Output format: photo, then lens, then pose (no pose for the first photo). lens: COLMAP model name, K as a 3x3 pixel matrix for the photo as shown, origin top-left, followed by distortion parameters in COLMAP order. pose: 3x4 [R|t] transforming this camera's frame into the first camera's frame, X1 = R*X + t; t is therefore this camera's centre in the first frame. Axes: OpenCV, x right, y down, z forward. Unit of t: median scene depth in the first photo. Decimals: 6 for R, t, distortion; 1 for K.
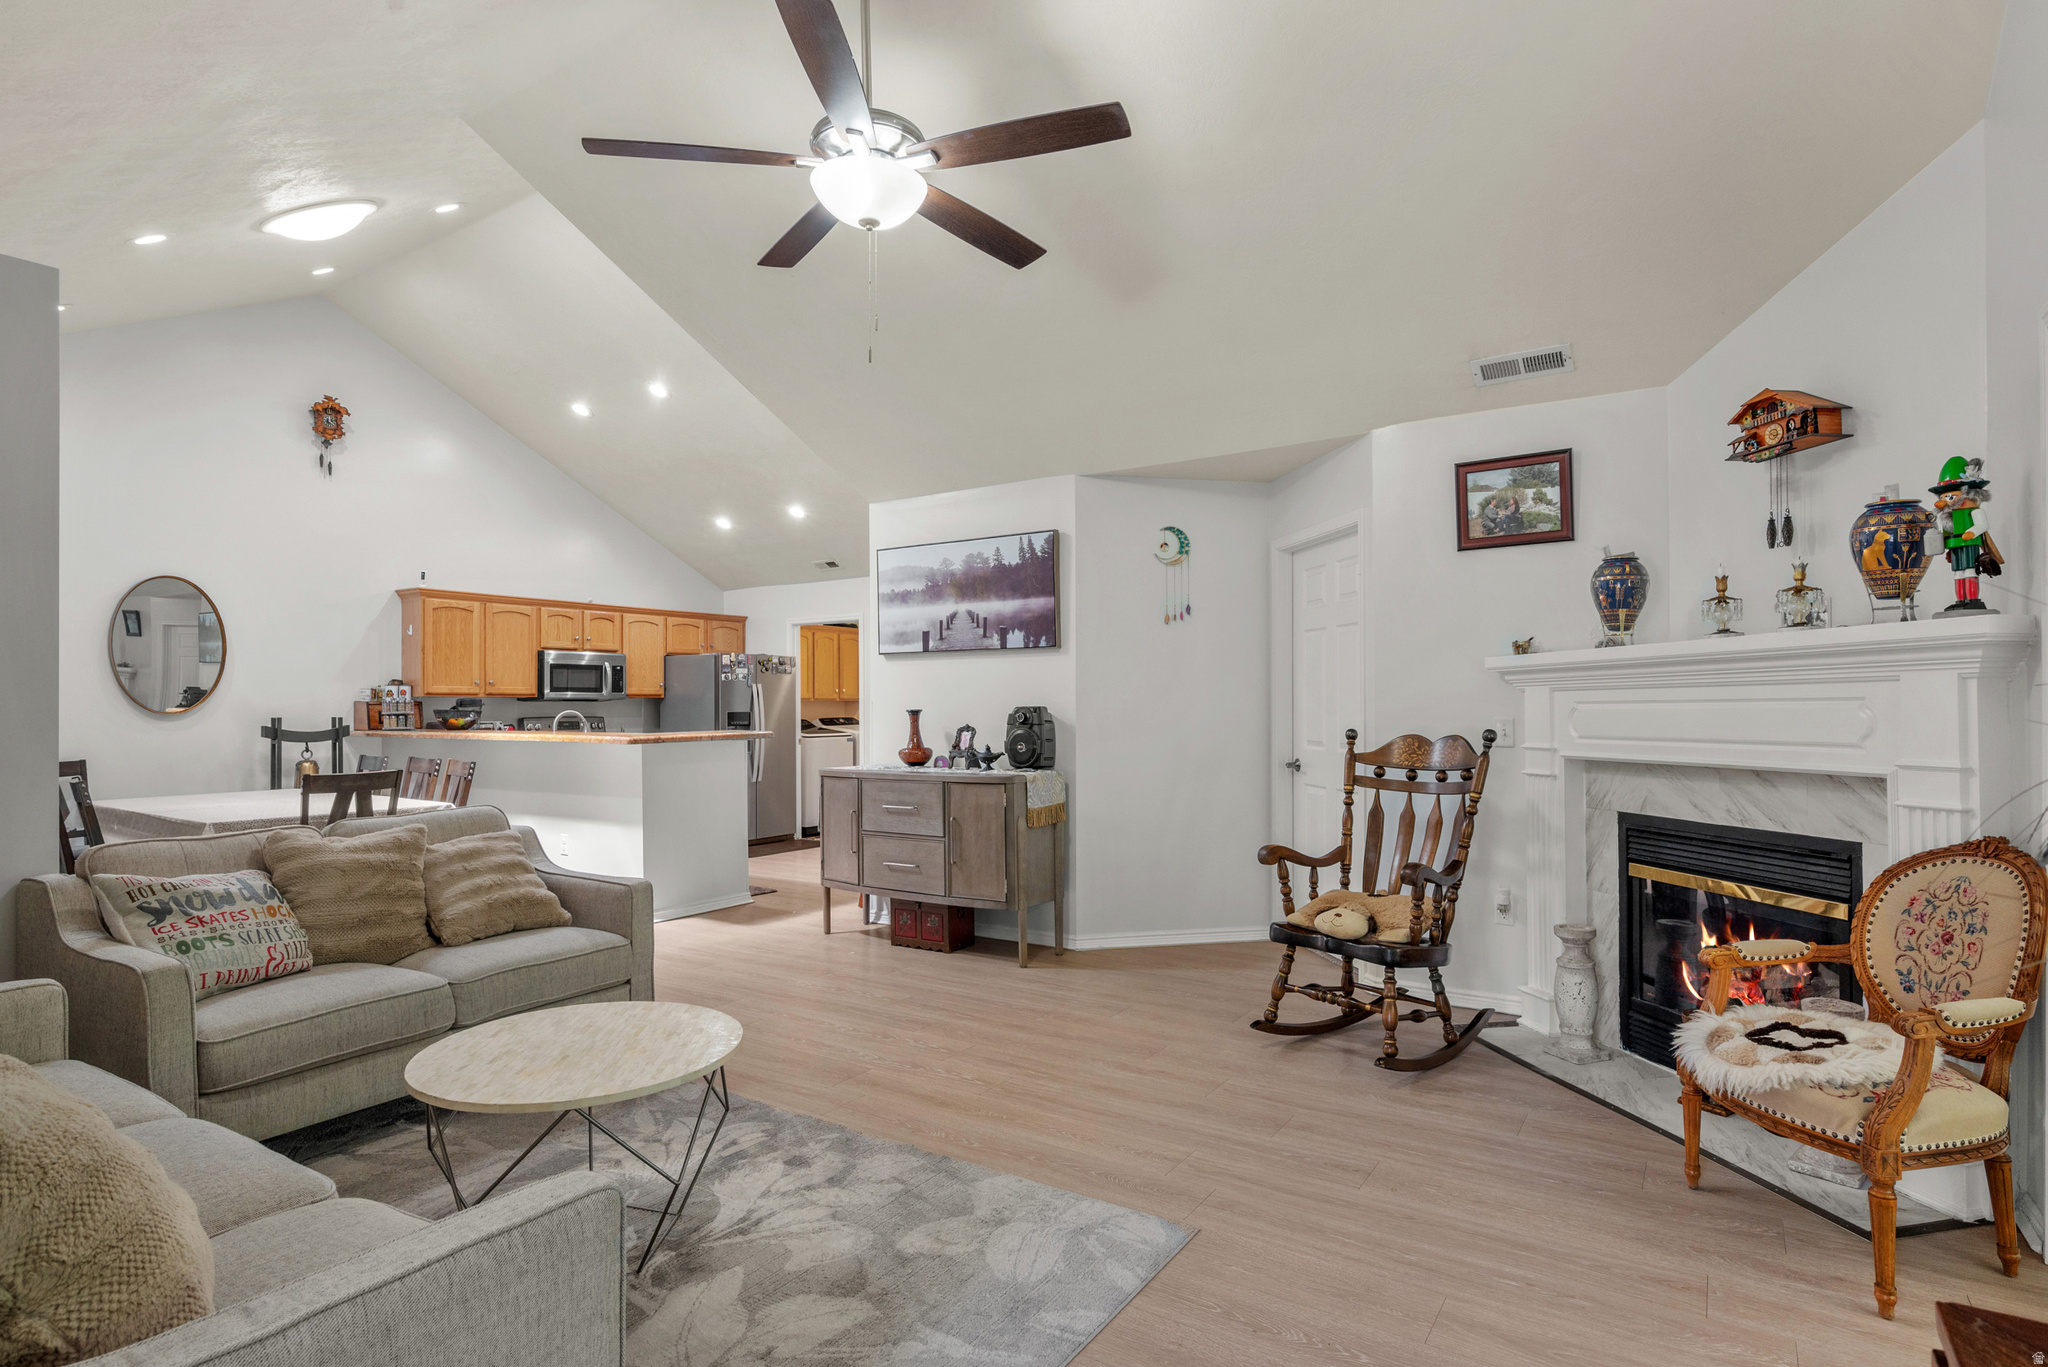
lens RADIAL K [[1046.9, 0, 1035.6], [0, 1046.9, 695.9], [0, 0, 1]] dist [0.003151, 0.001040]
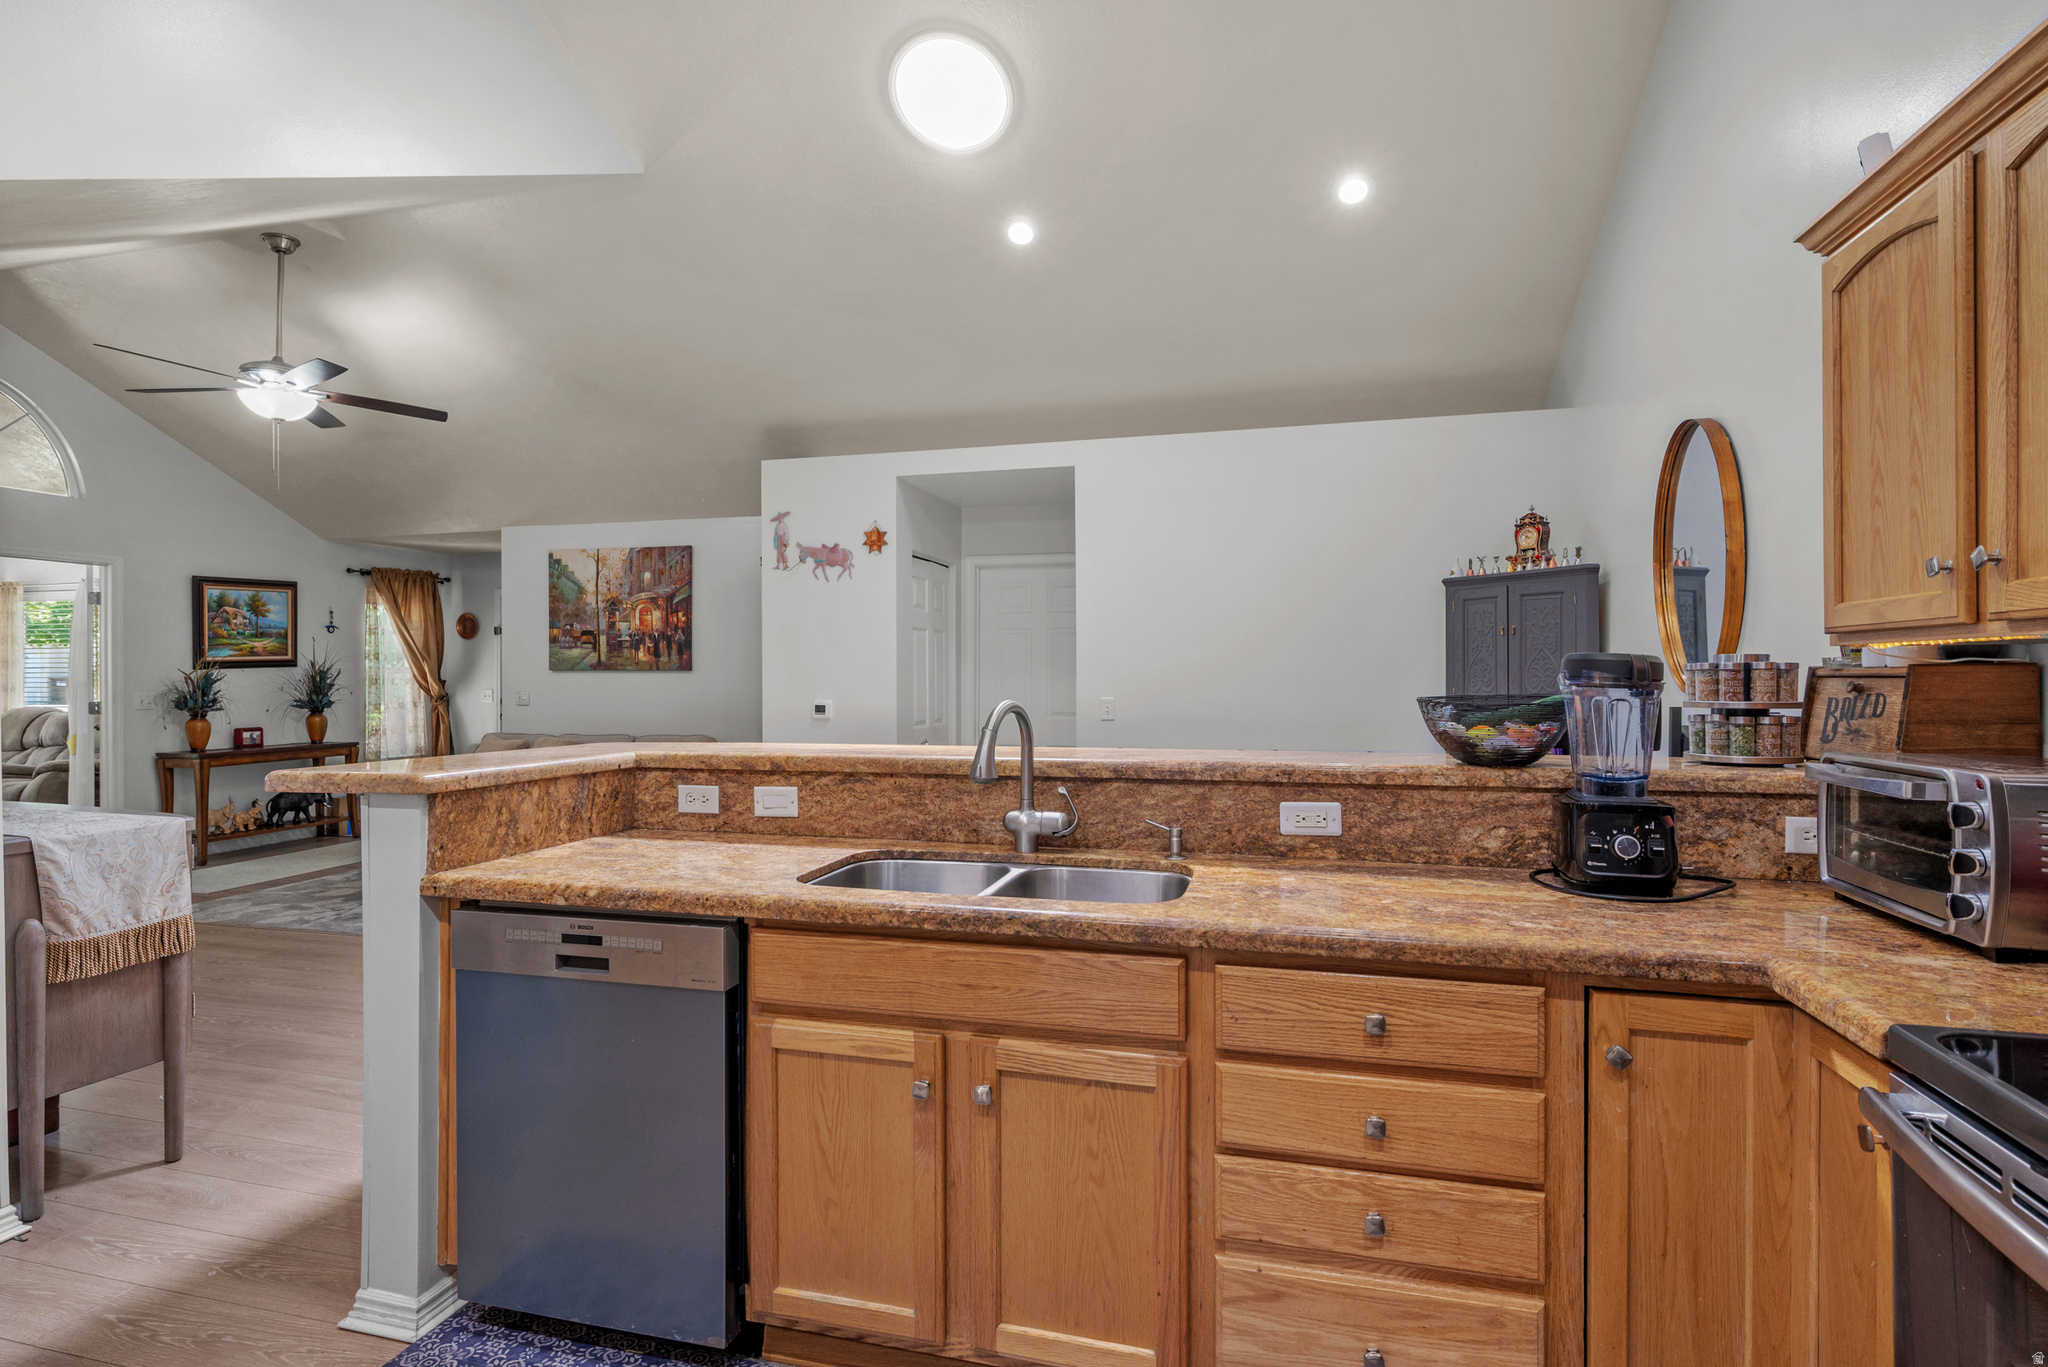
lens RADIAL K [[998.2, 0, 1043.0], [0, 998.2, 681.3], [0, 0, 1]] dist [-0.004625, 0.000224]
pose [[-0.945311, 0.010315, -0.326007, -0.424760], [0.011336, 0.999935, -0.001231, 0.010047], [0.325973, -0.004859, -0.945366, 1.542467]]
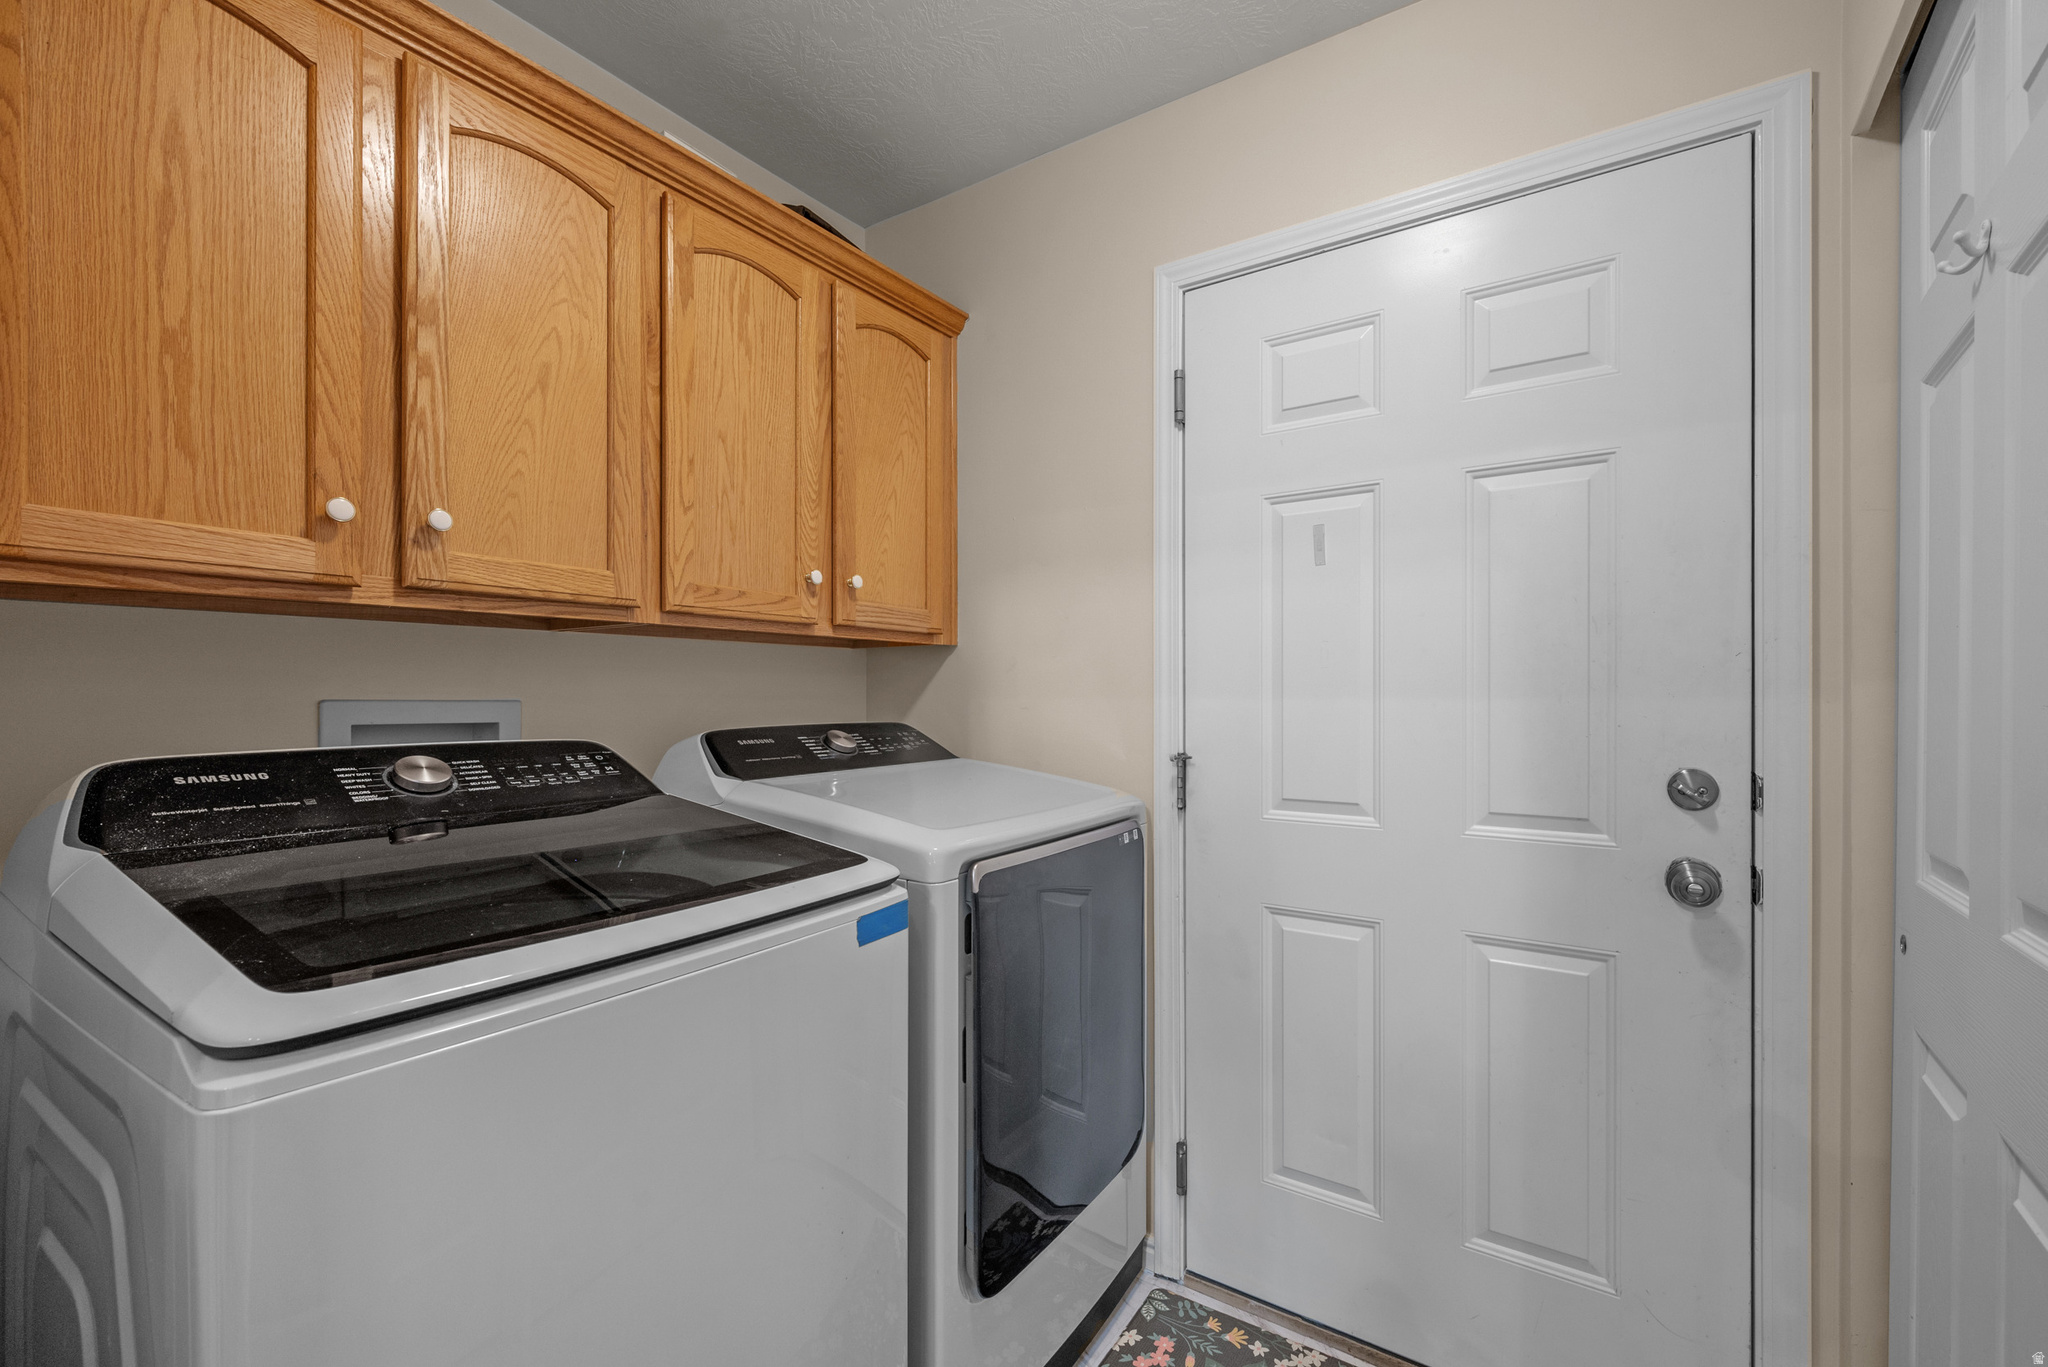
lens RADIAL K [[885.7, 0, 1038.3], [0, 885.7, 688.3], [0, 0, 1]] dist [-0.007083, -0.000863]
pose [[0.999944, 0.002418, -0.010295, -0.289624], [-0.002378, 0.999989, 0.003958, 0.026287], [0.010305, -0.003934, 0.999939, 1.638900]]
